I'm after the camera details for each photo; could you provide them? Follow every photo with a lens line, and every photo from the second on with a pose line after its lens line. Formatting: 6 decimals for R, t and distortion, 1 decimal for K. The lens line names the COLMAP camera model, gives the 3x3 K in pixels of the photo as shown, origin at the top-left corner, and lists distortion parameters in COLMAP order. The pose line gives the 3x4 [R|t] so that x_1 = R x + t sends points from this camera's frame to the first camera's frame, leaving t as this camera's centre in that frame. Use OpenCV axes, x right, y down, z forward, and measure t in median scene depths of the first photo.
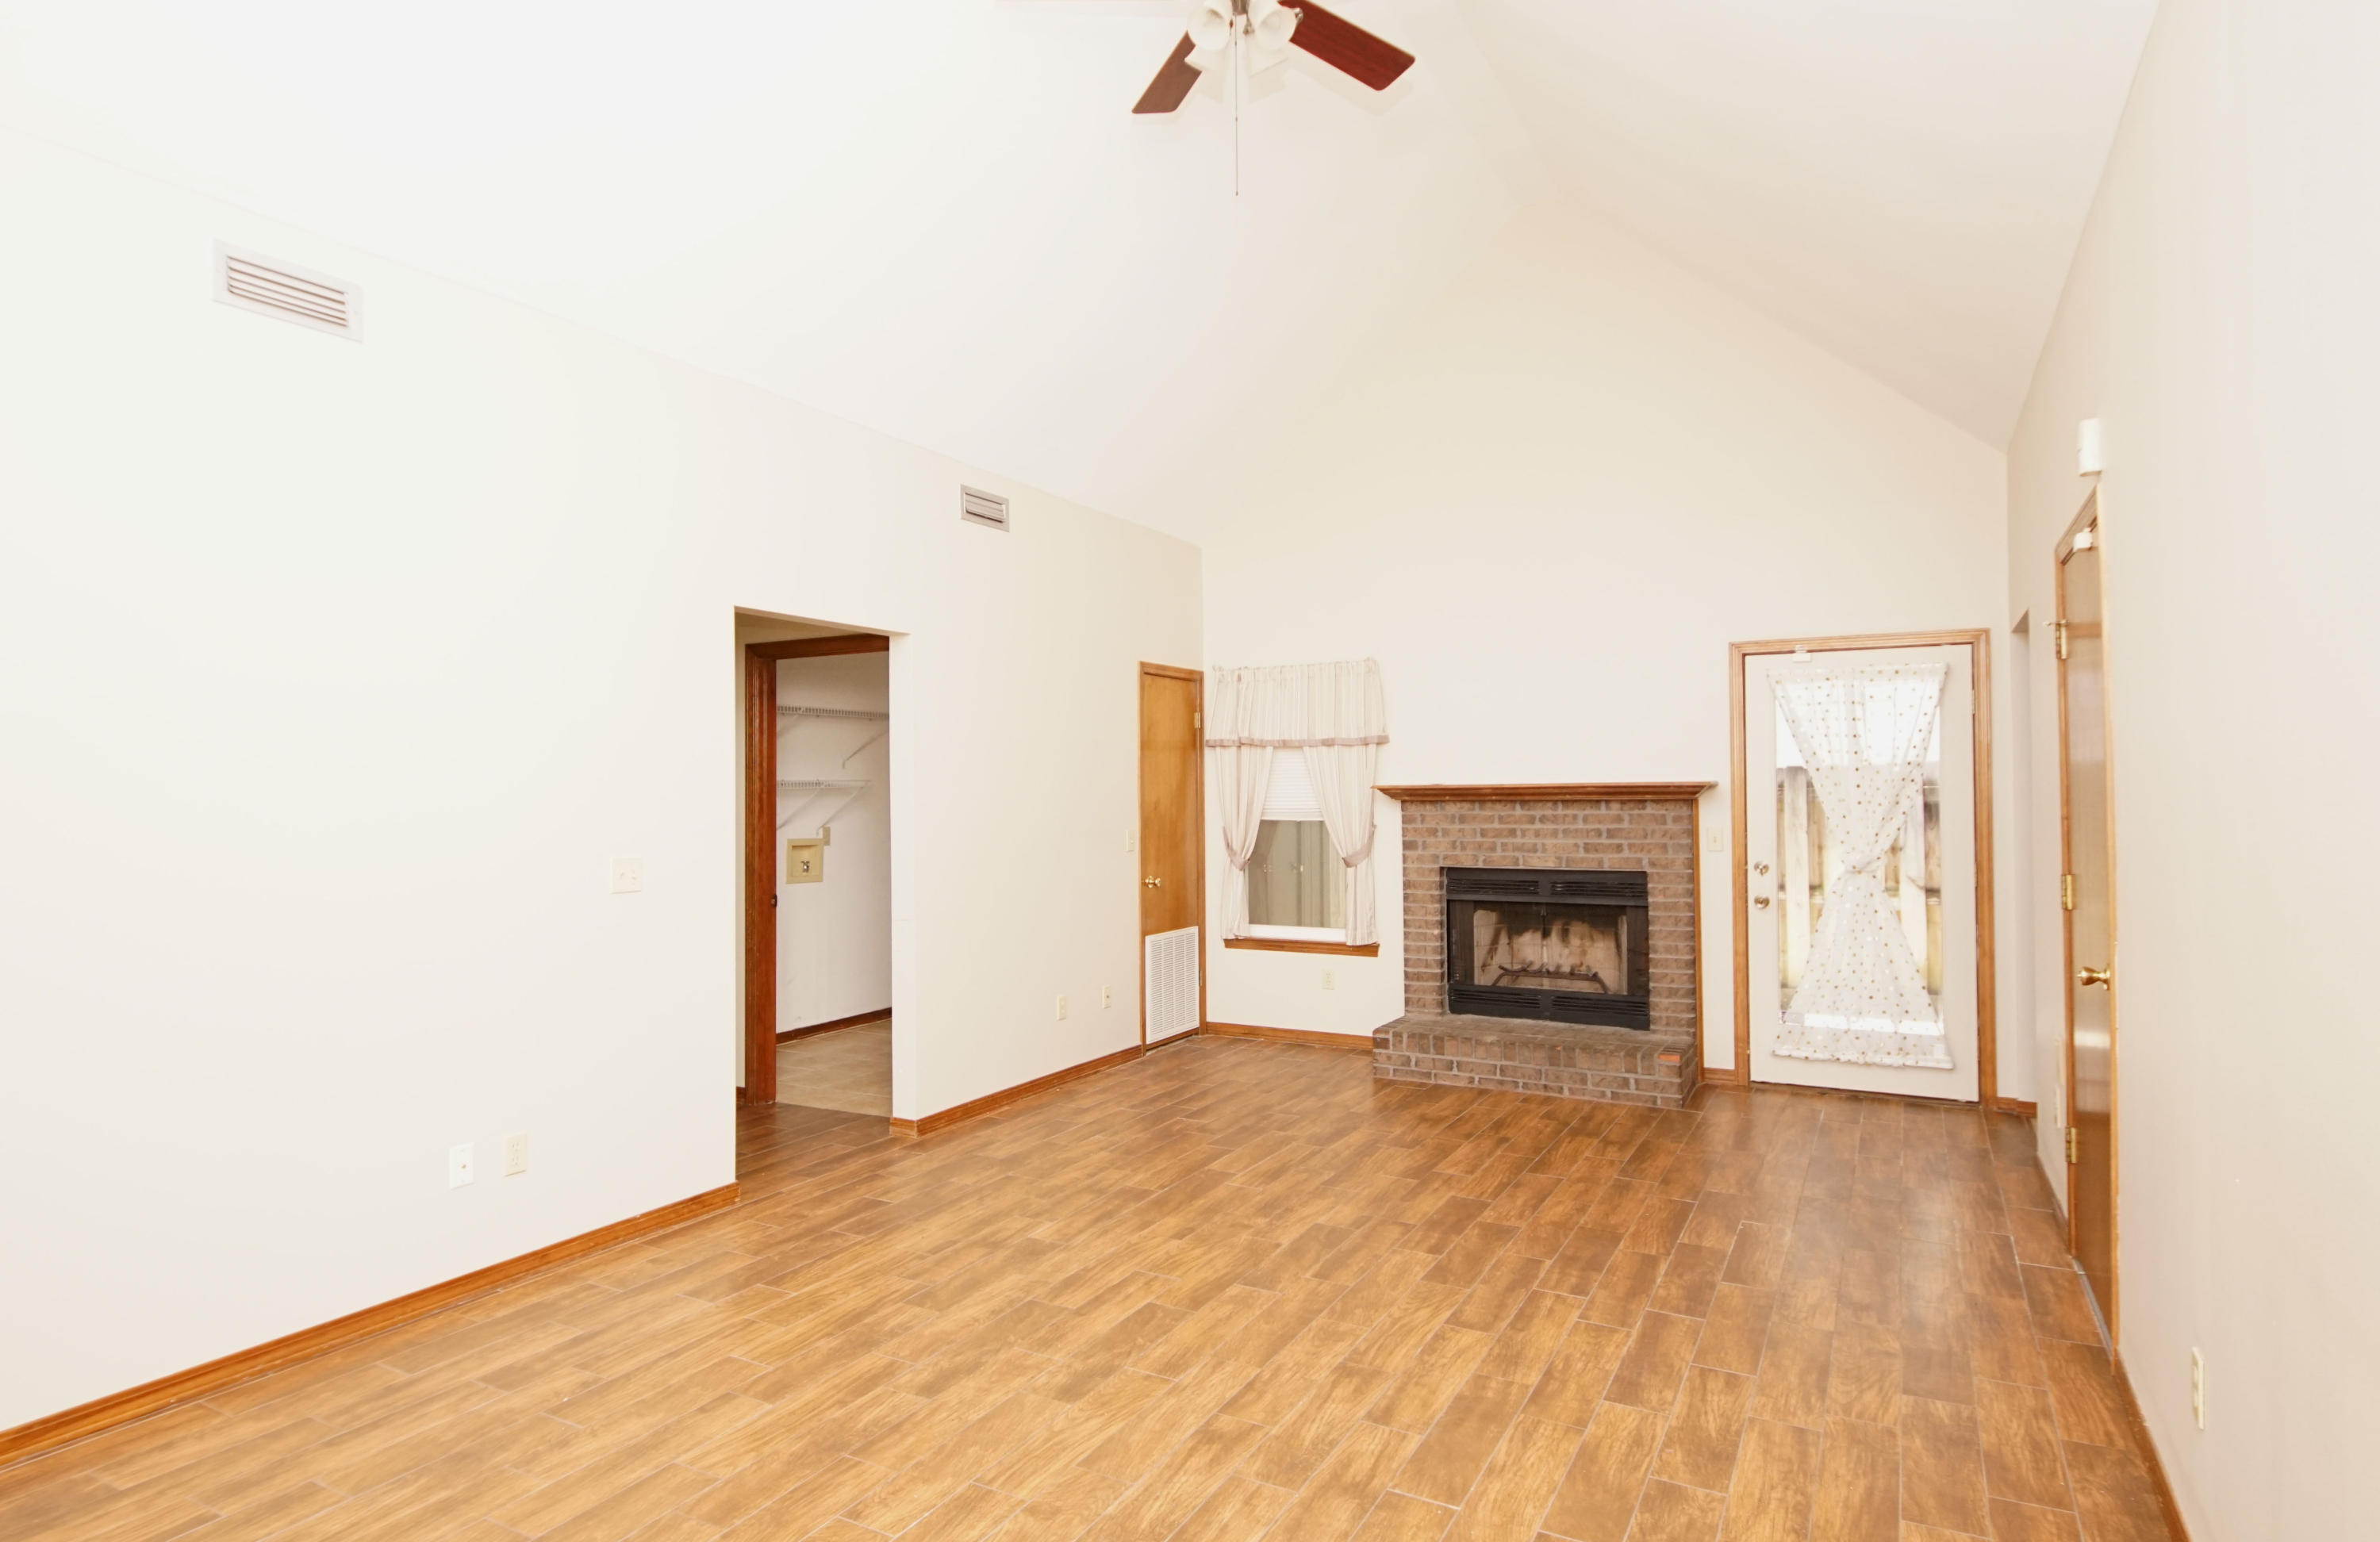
lens RADIAL K [[1299.6, 0, 1184.9], [0, 1299.6, 764.2], [0, 0, 1]] dist [0.023150, -0.014123]
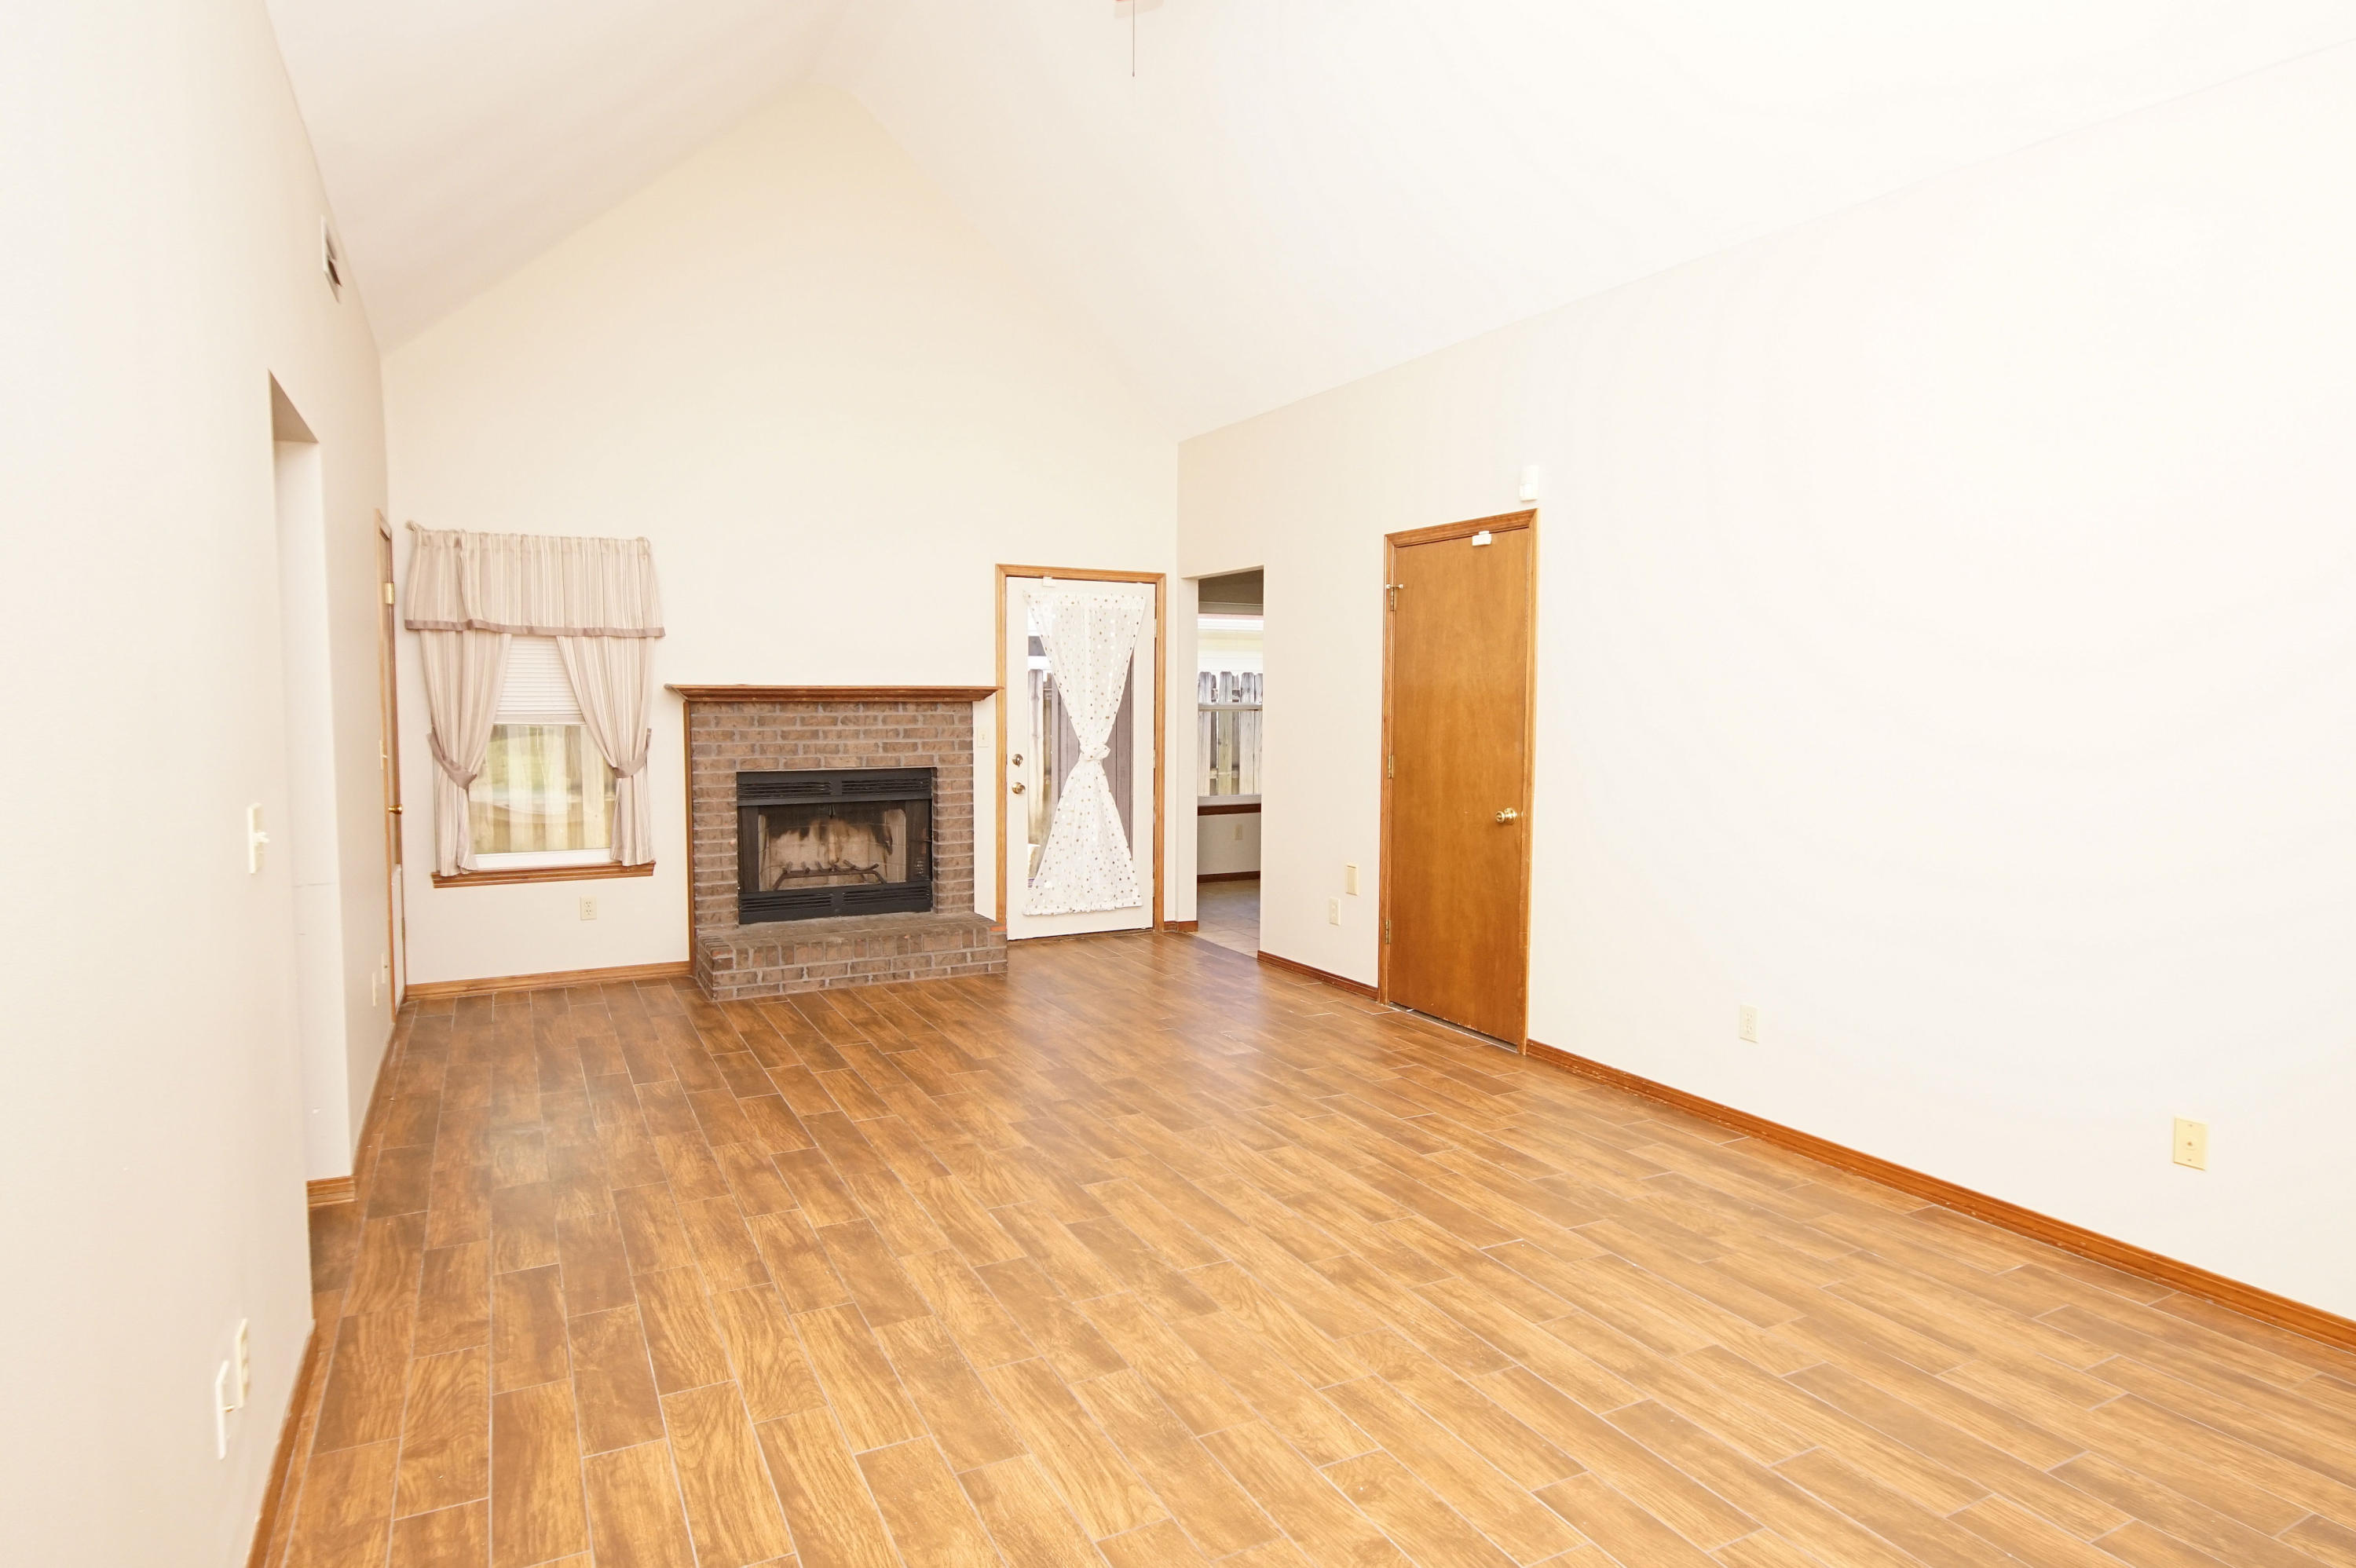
lens RADIAL K [[1282.4, 0, 1165.1], [0, 1282.4, 782.3], [0, 0, 1]] dist [0.028308, -0.028844]
pose [[0.565210, -0.050913, 0.823375, -0.685911], [-0.027018, 0.996416, 0.080159, 0.005617], [-0.824505, -0.067553, 0.561808, 0.384477]]
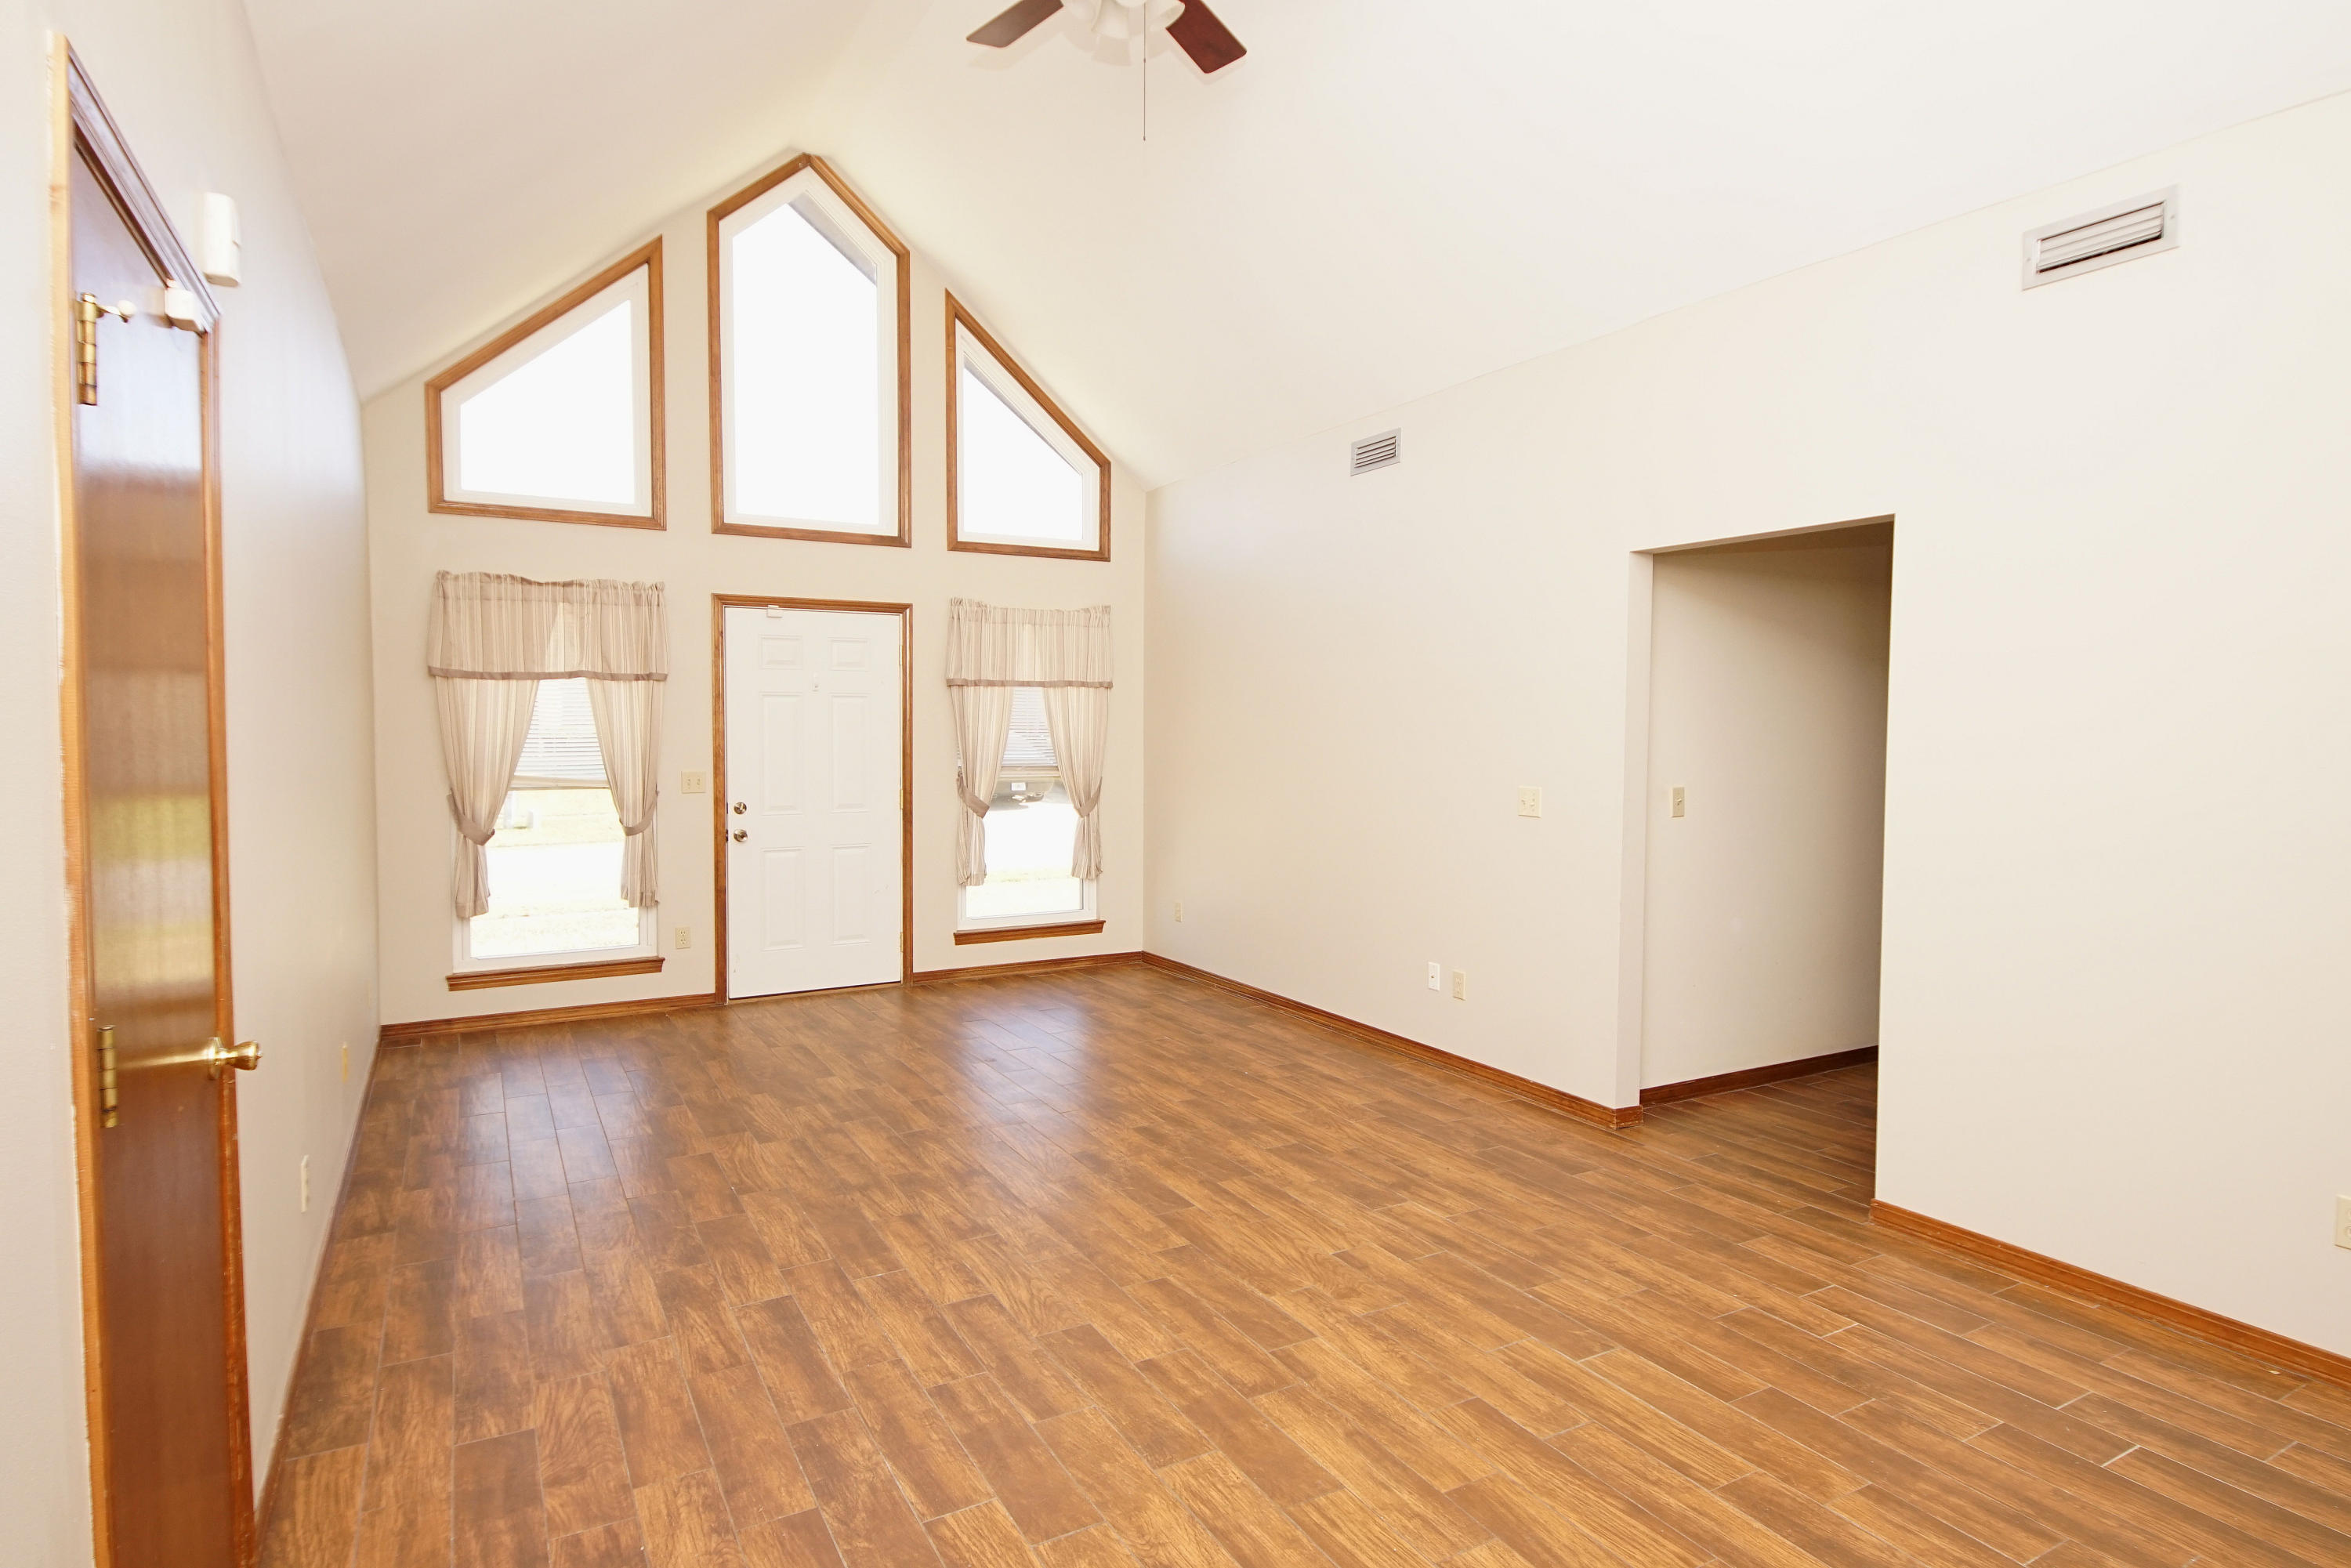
lens RADIAL K [[1279.8, 0, 1158.5], [0, 1279.8, 788.4], [0, 0, 1]] dist [0.028308, -0.028844]
pose [[-0.546789, 0.047762, -0.835907, 0.795381], [0.016288, 0.998789, 0.046415, 0.009792], [0.837112, 0.011764, -0.546905, 1.416697]]
